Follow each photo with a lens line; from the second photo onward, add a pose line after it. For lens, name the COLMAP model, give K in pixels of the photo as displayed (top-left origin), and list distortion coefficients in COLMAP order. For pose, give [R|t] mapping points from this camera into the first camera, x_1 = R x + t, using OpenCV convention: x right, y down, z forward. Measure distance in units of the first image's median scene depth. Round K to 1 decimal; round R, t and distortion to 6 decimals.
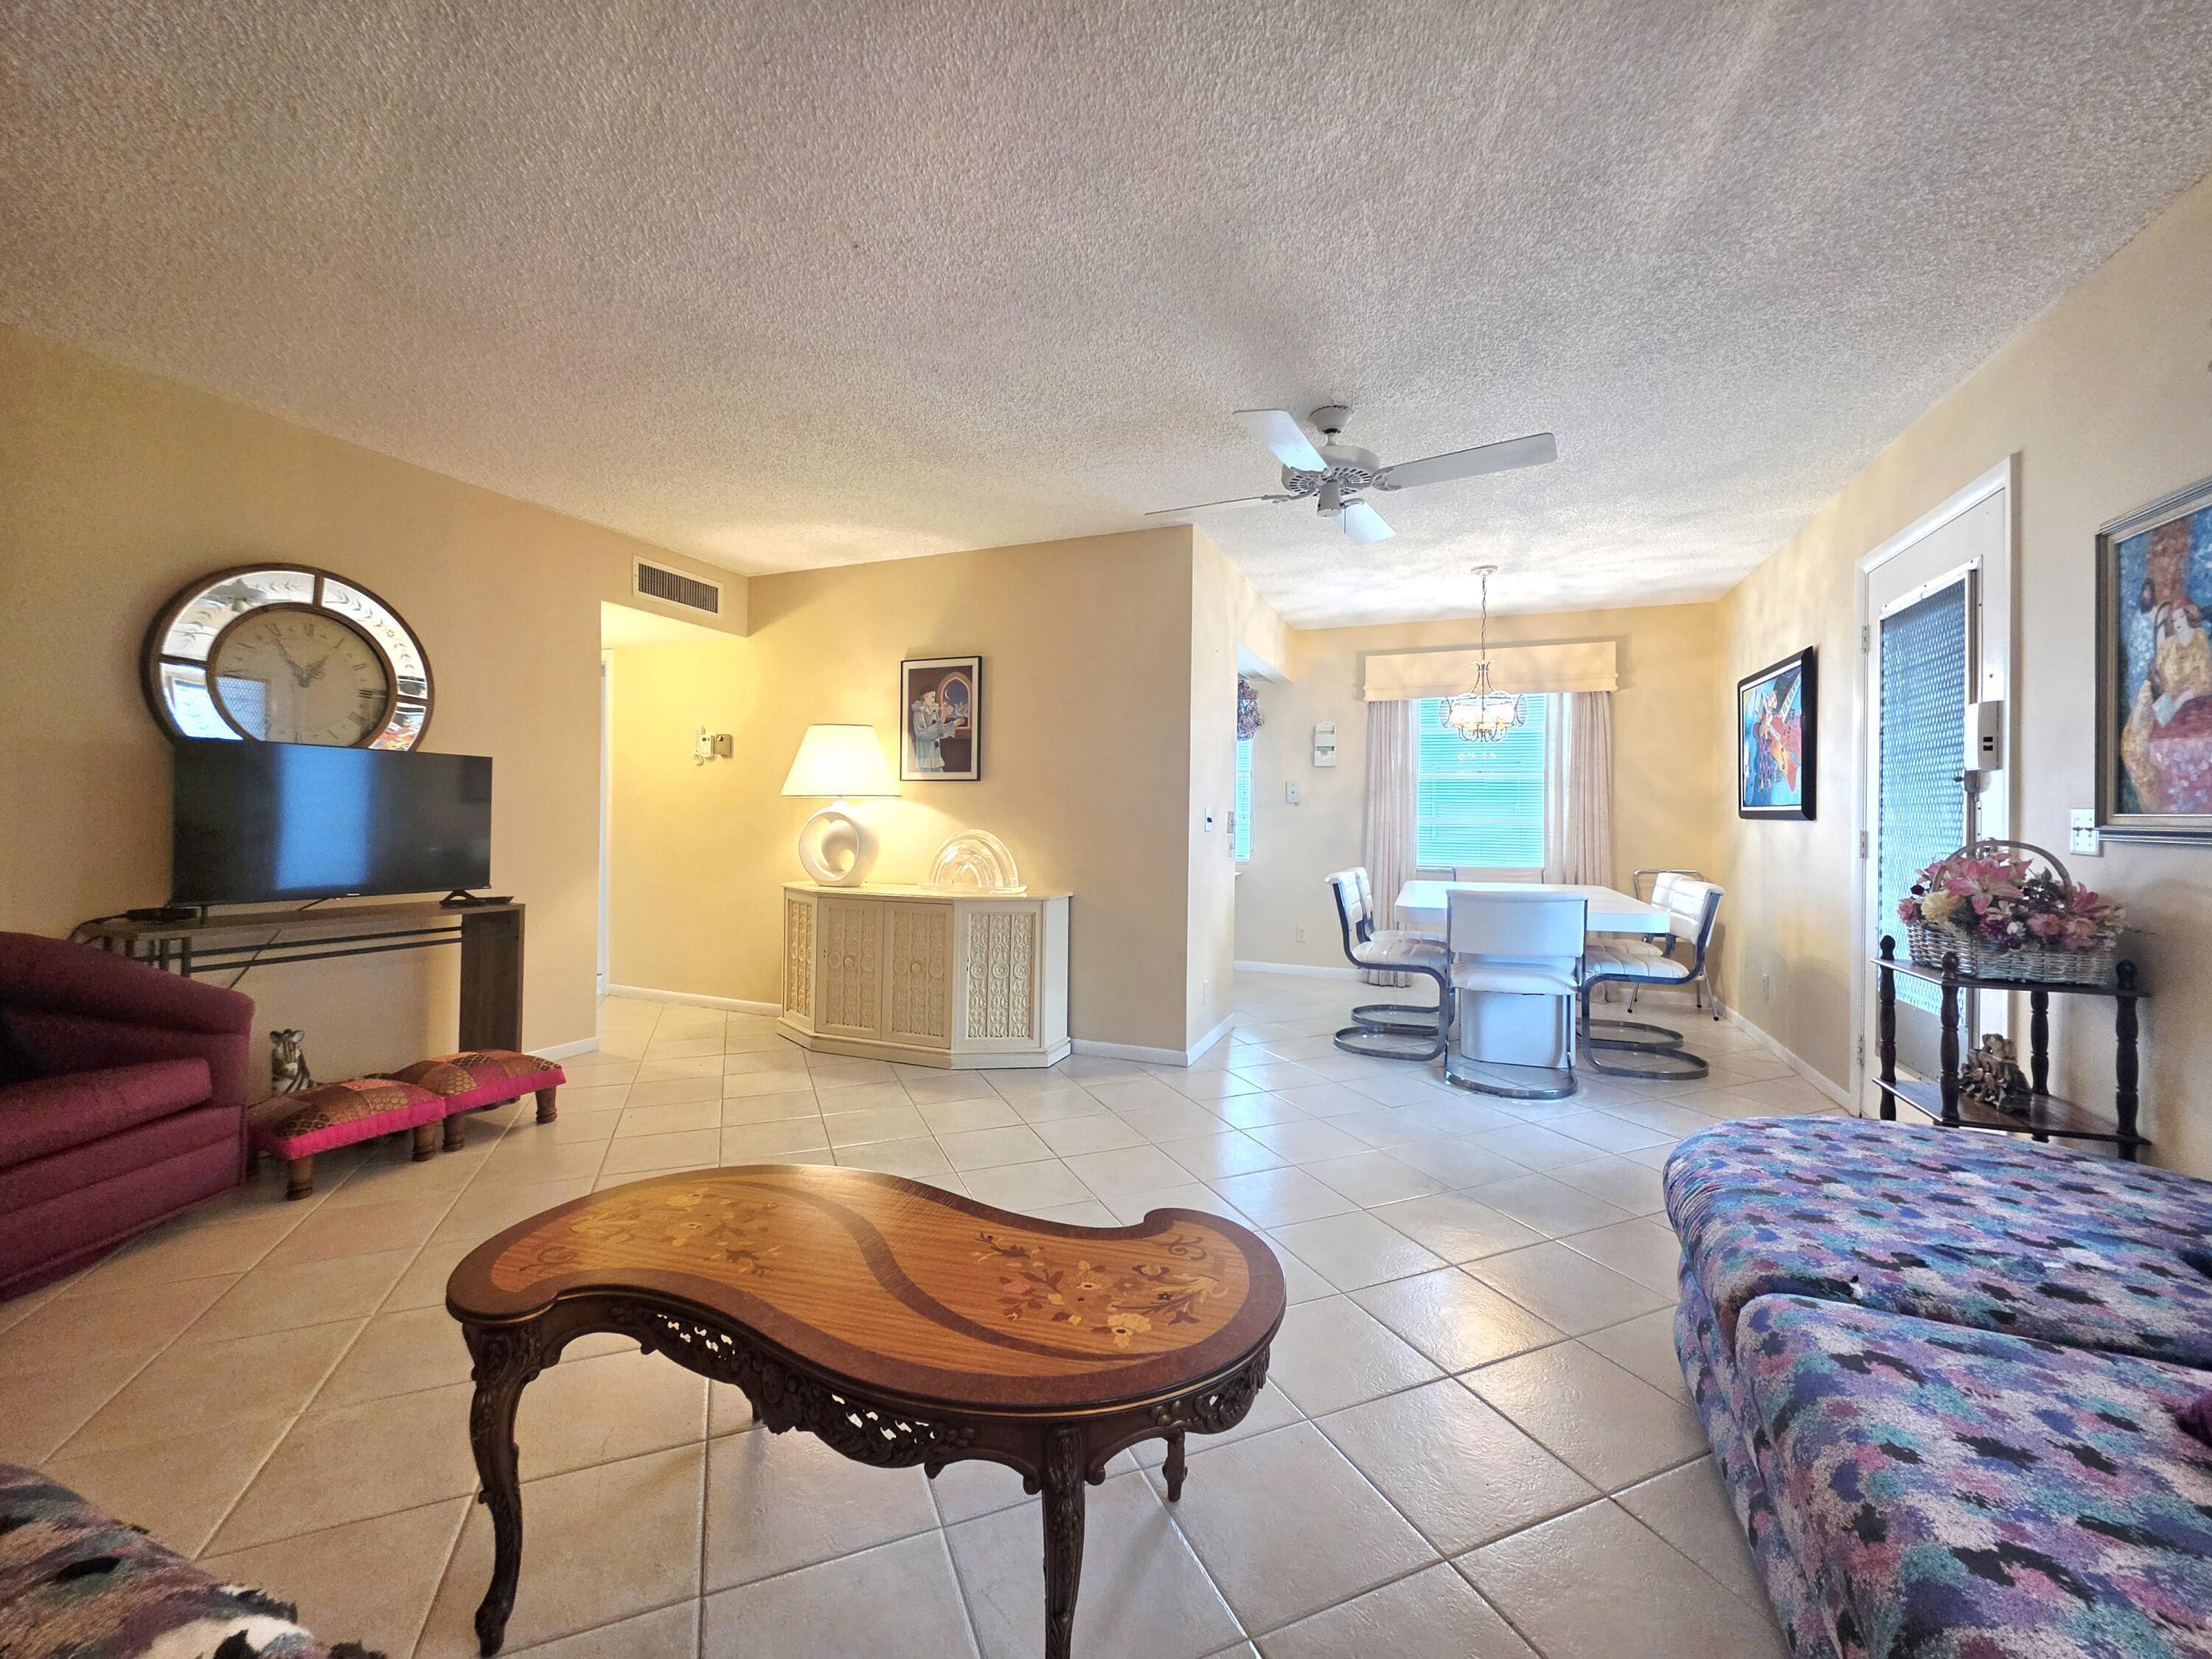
lens RADIAL K [[880.7, 0, 1101.6], [0, 880.7, 817.3], [0, 0, 1]] dist [-0.001795, -0.000174]
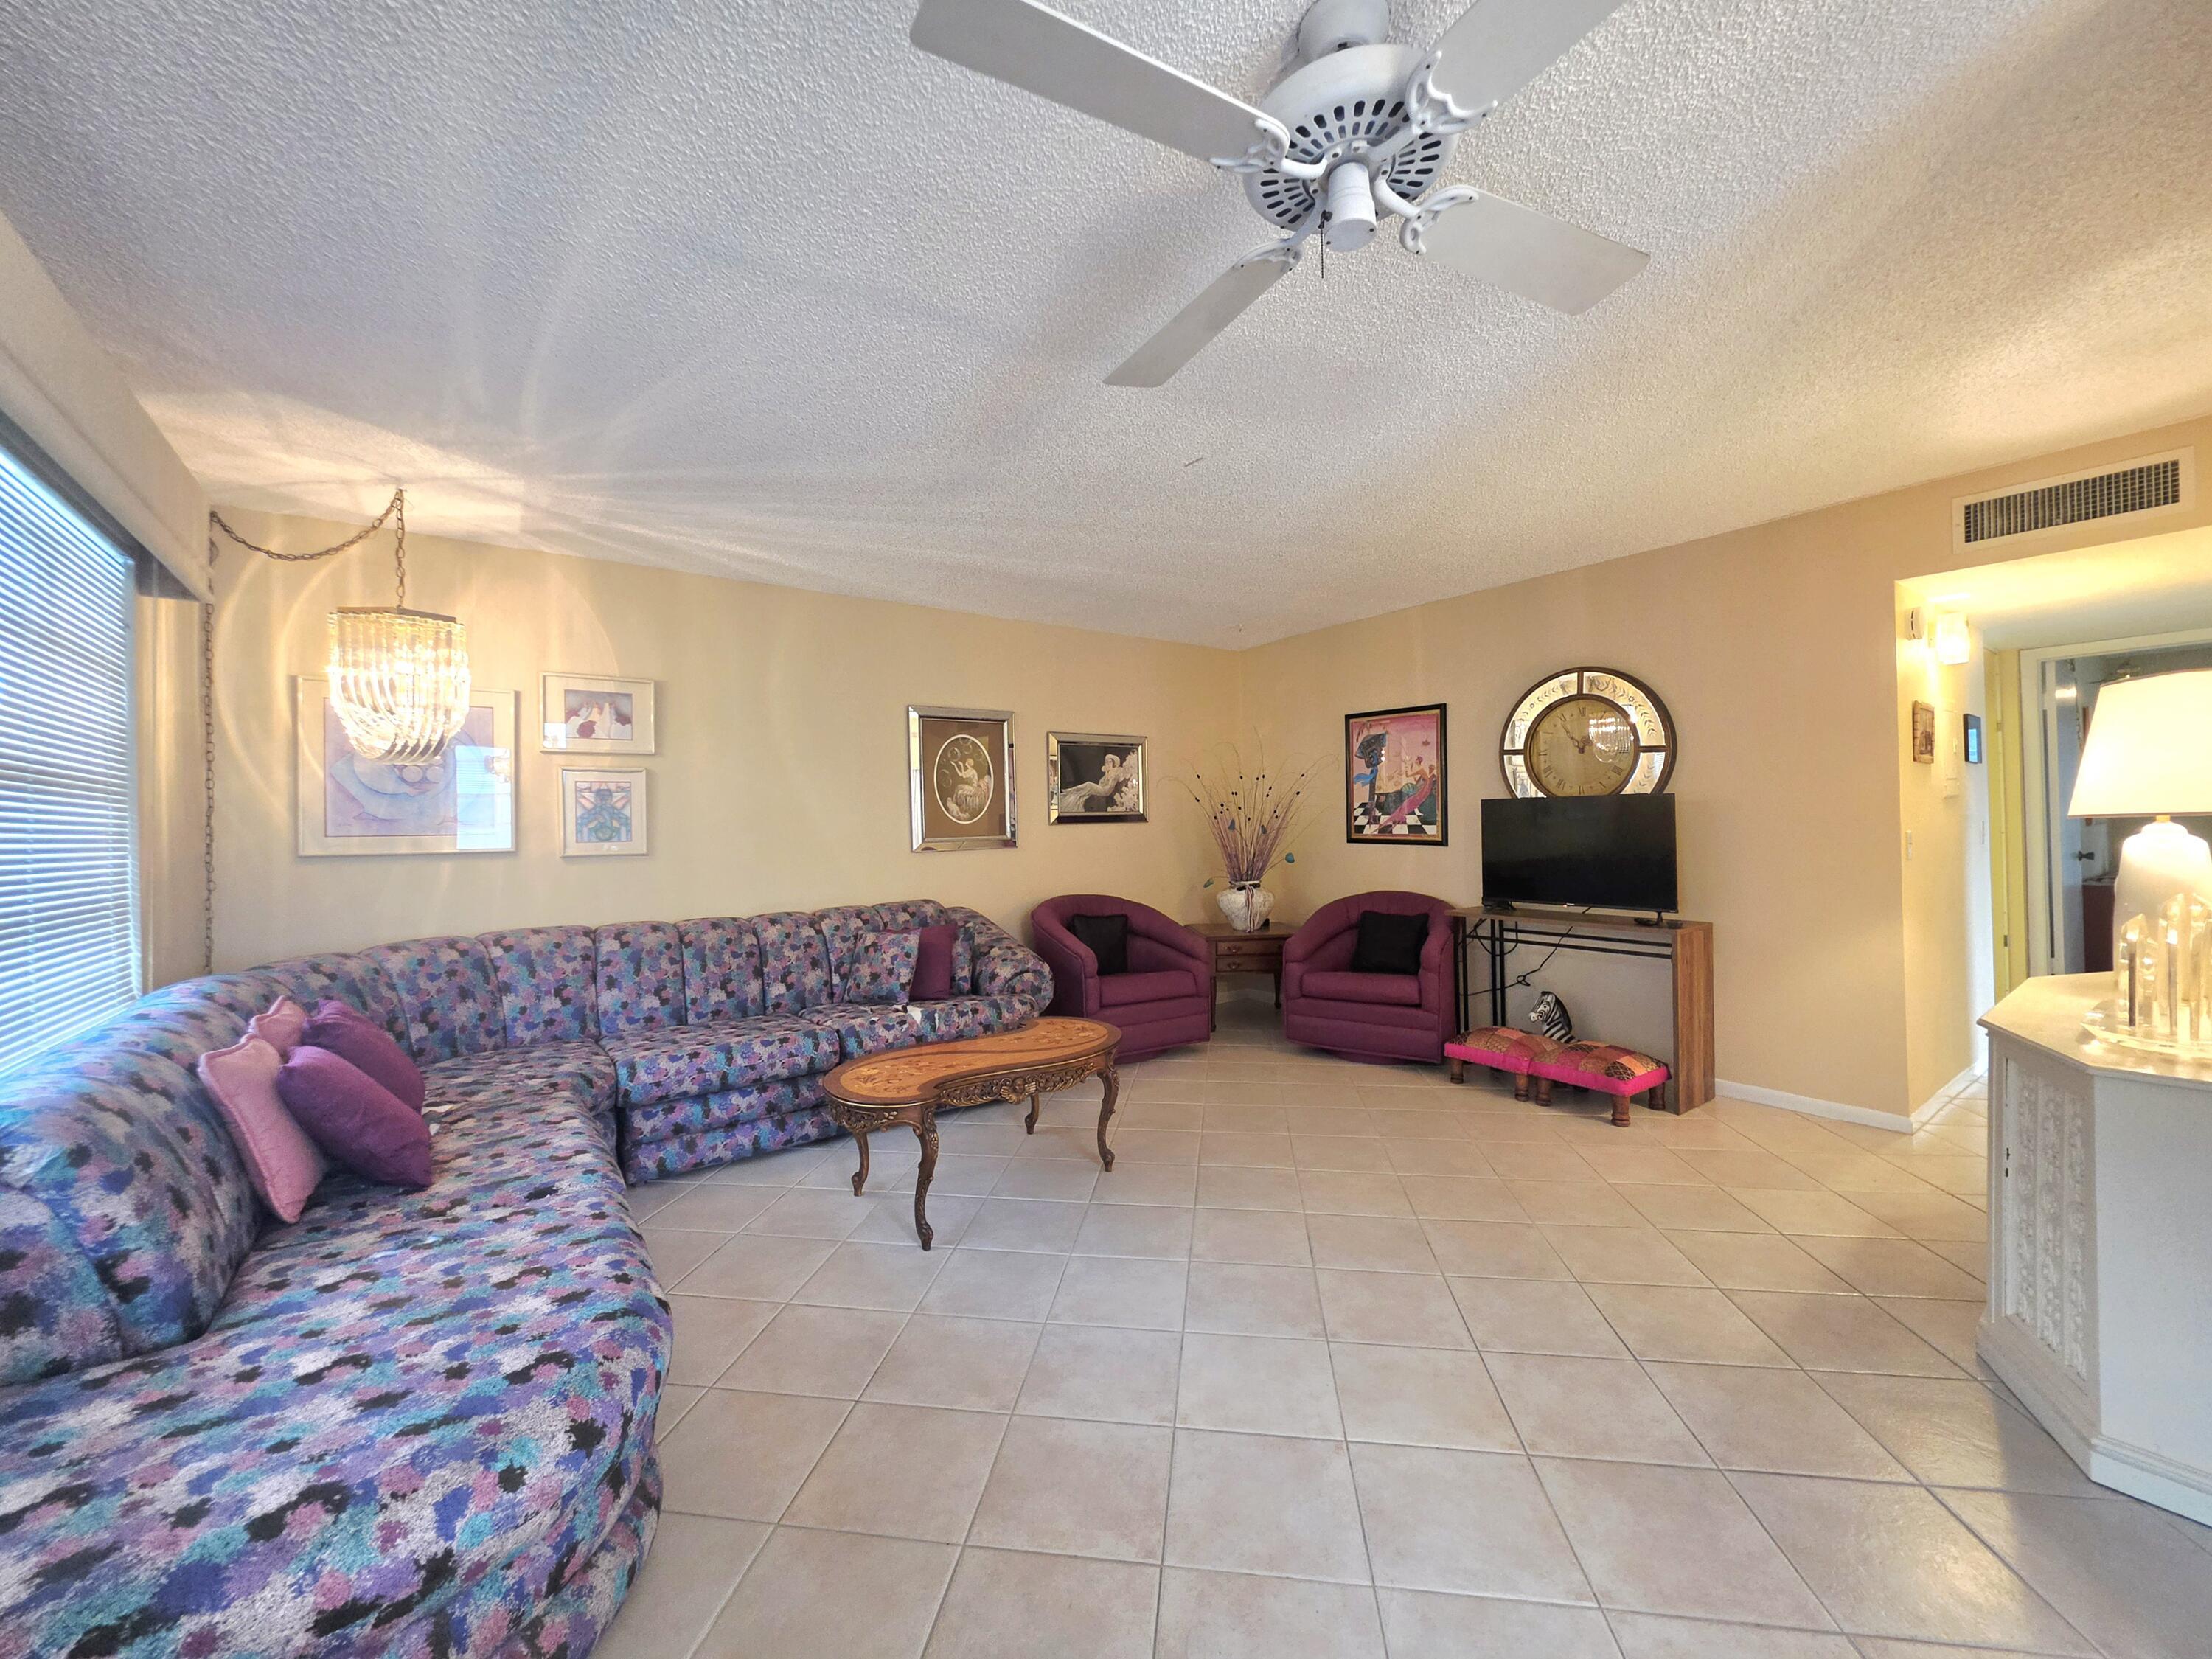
lens RADIAL K [[880.7, 0, 1108.5], [0, 880.7, 821.3], [0, 0, 1]] dist [-0.001795, -0.000174]
pose [[-0.506515, -0.005806, -0.862212, 1.006268], [0.016032, 0.999741, -0.016150, -0.044653], [0.862082, -0.022003, -0.506291, 1.563129]]
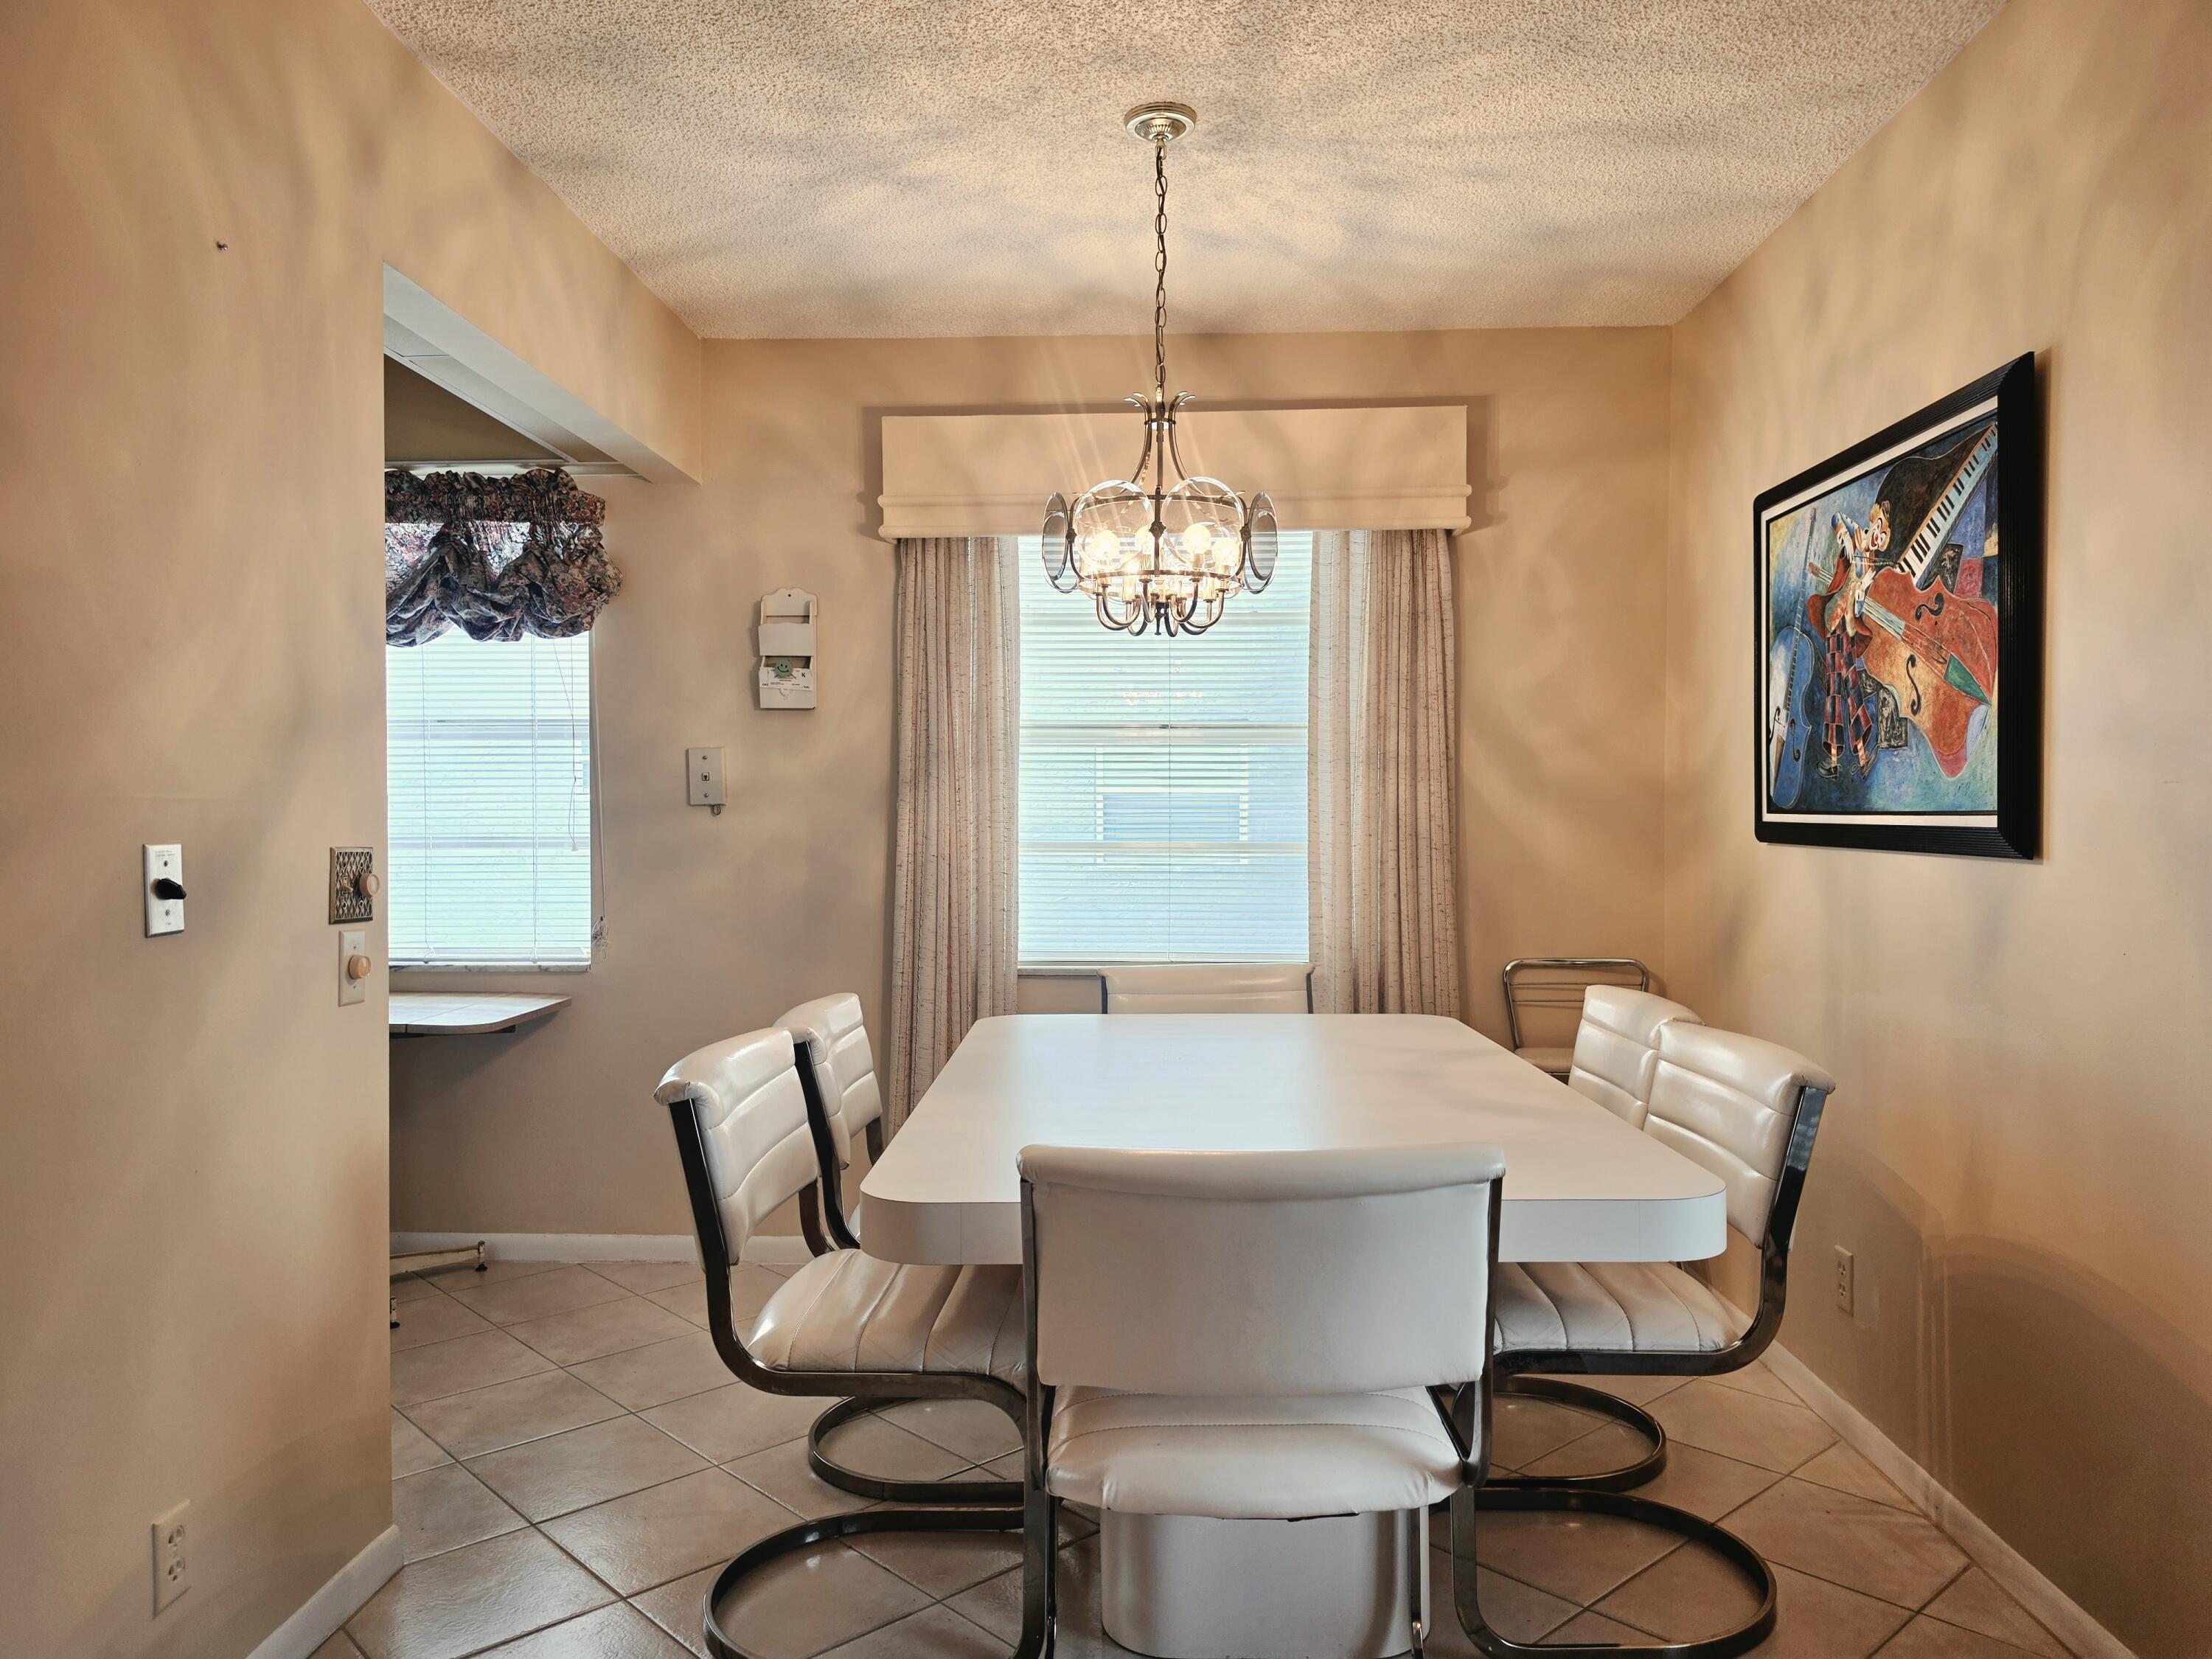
lens RADIAL K [[1486.6, 0, 1107.5], [0, 1486.6, 827.8], [0, 0, 1]] dist [0.004280, 0.000609]
pose [[0.937940, -0.013747, 0.346525, 0.210846], [0.011376, 0.999896, 0.008877, -0.014023], [-0.346611, -0.004384, 0.937999, 0.463225]]
